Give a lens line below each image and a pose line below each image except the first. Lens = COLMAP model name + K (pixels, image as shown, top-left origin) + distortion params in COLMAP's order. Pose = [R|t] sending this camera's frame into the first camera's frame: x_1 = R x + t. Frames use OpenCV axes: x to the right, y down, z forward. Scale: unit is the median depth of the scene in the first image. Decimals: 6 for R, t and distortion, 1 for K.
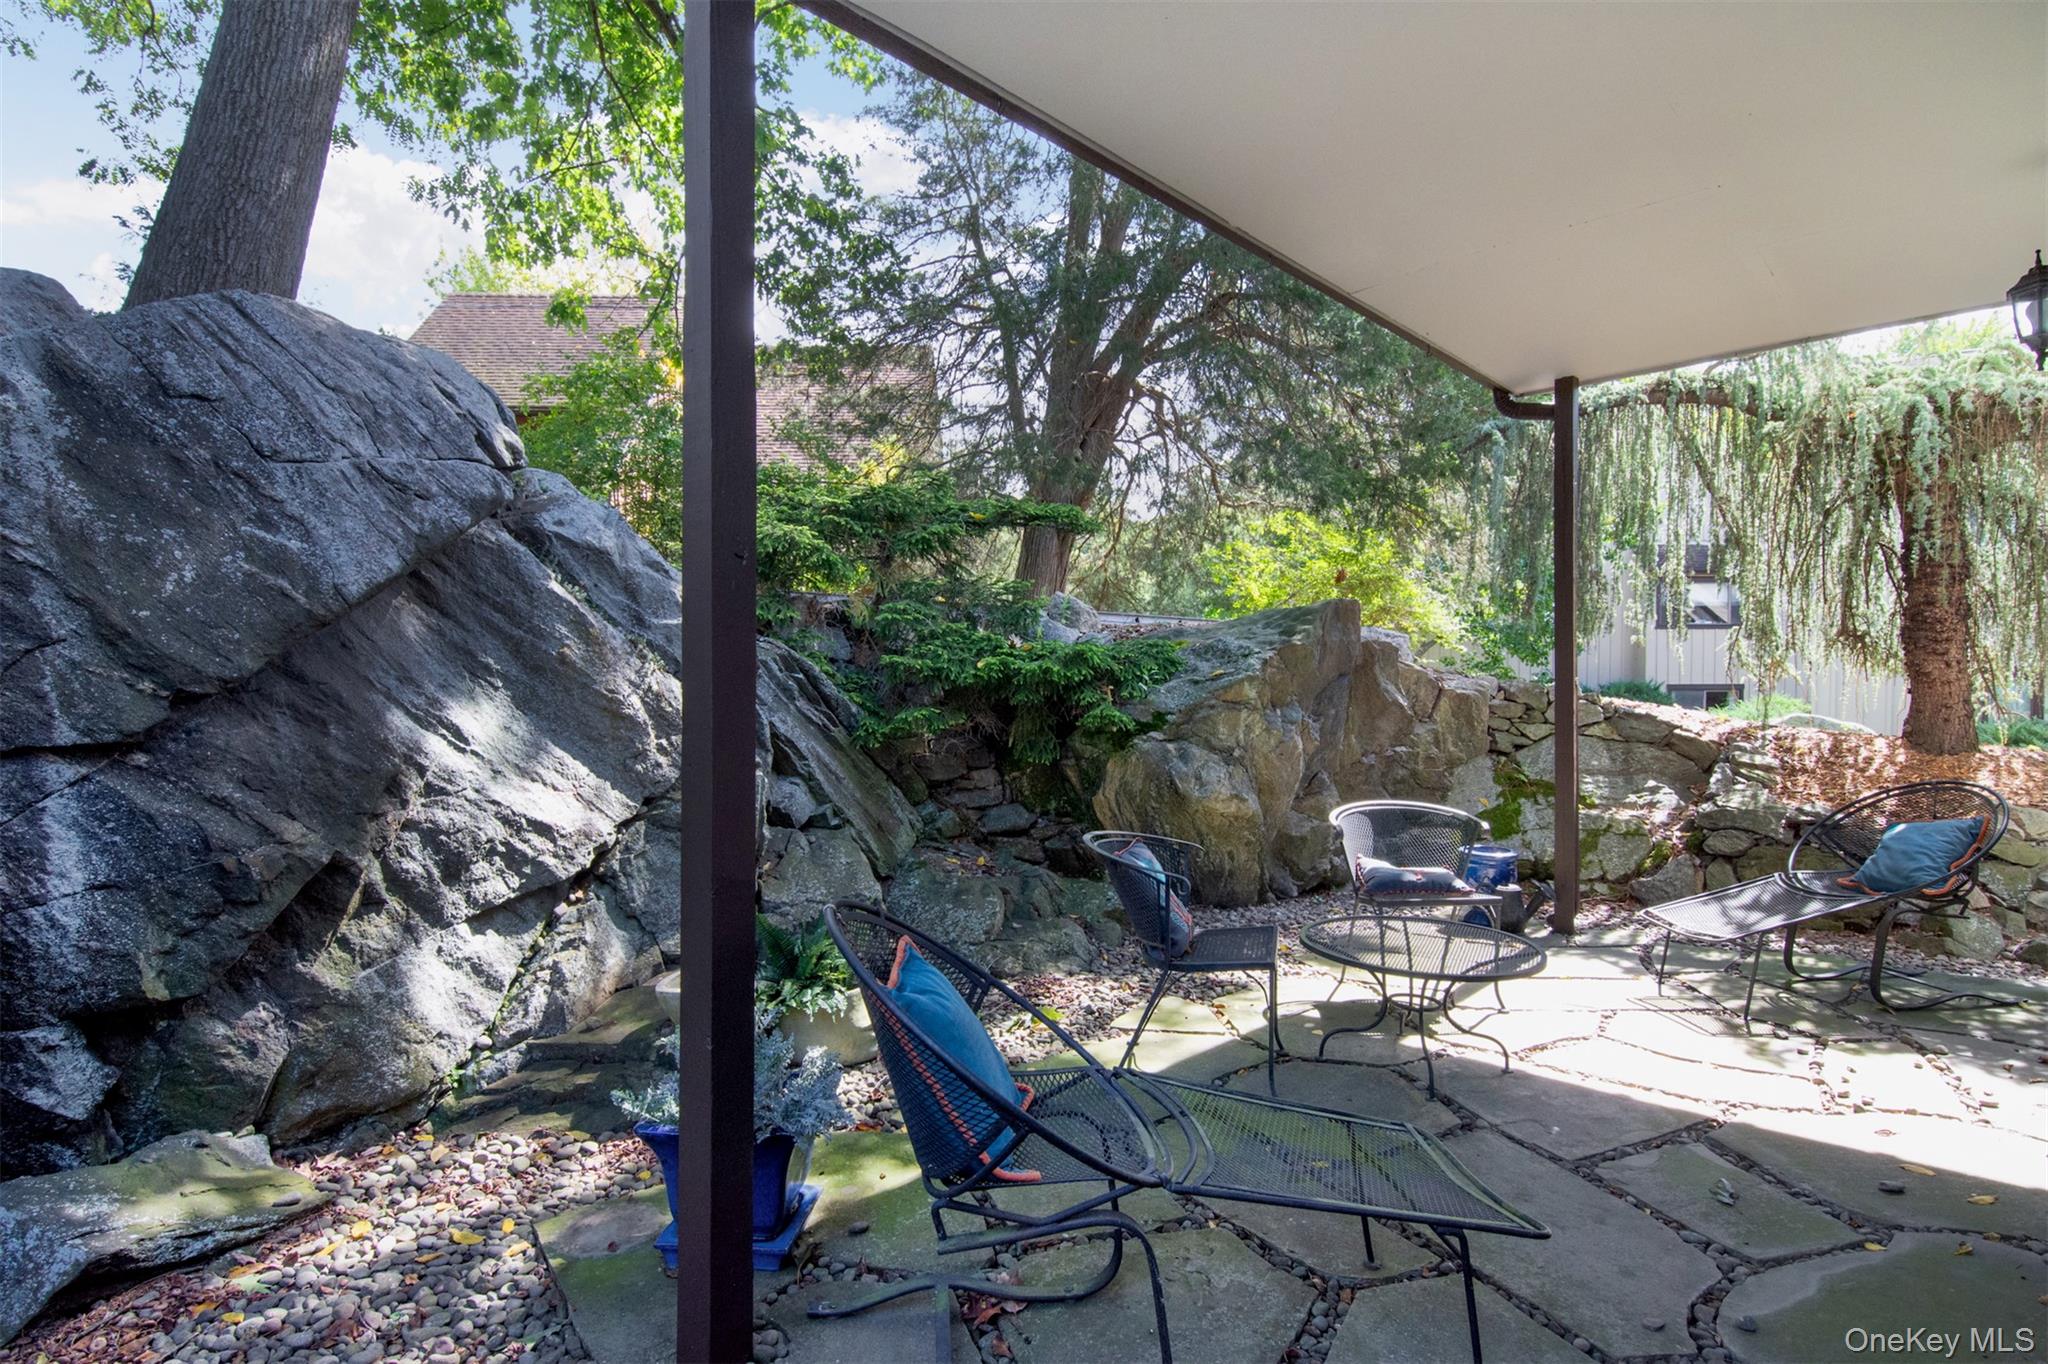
lens RADIAL K [[1014.8, 0, 1021.1], [0, 1014.8, 703.2], [0, 0, 1]] dist [0.000399, -0.009401]
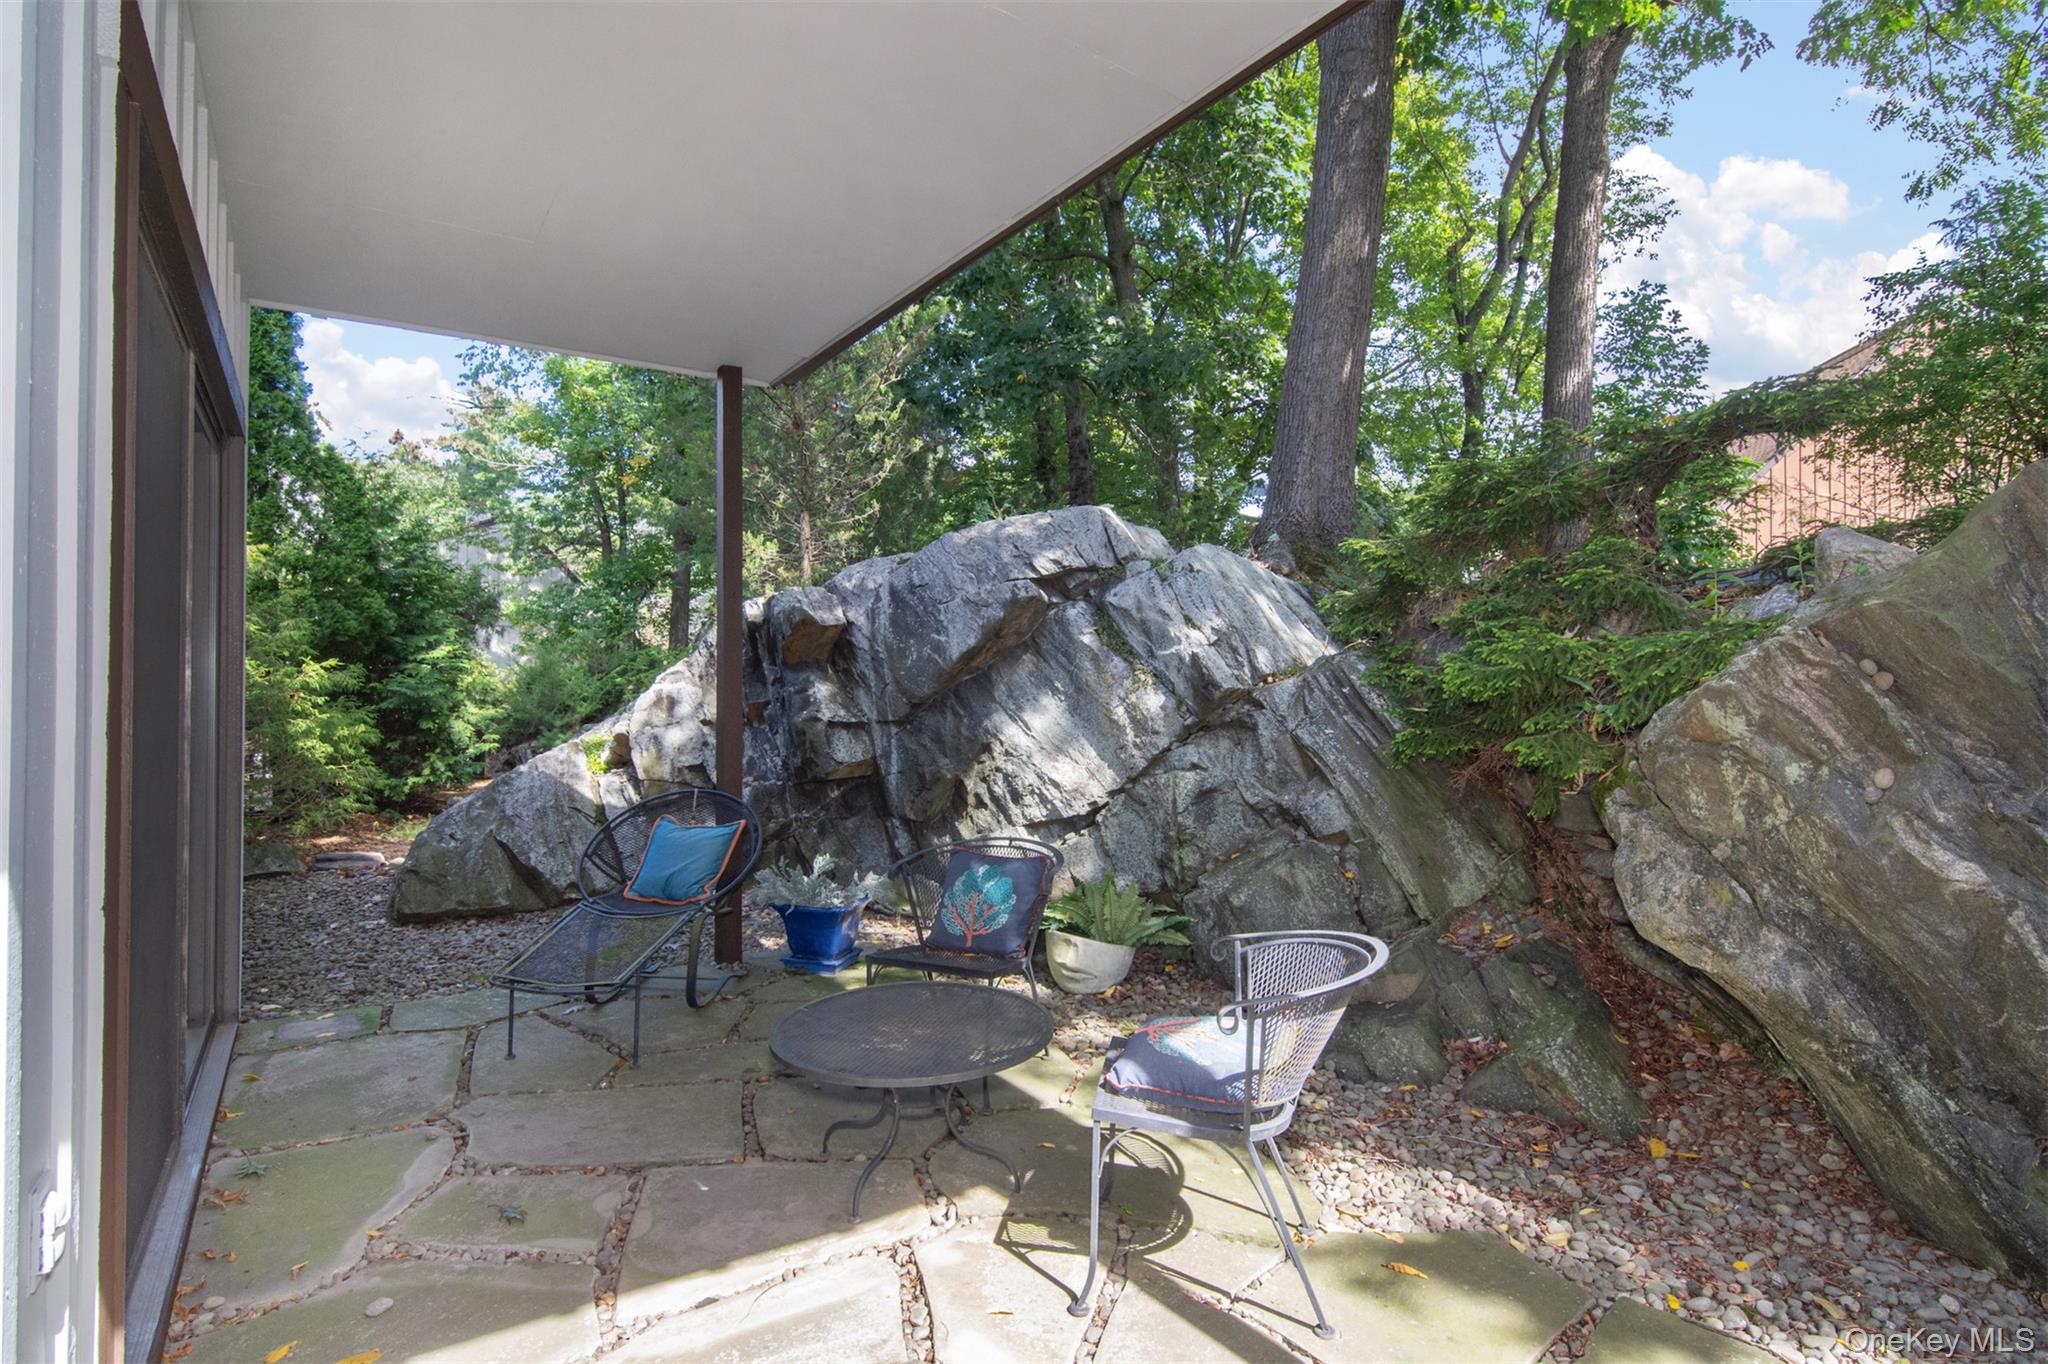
lens RADIAL K [[1014.8, 0, 1021.1], [0, 1014.8, 703.2], [0, 0, 1]] dist [0.000399, -0.009401]
pose [[-0.195415, 0.010227, -0.980667, 1.246228], [-0.013916, 0.999816, 0.013199, -0.034333], [0.980622, 0.016227, -0.195237, 1.323730]]
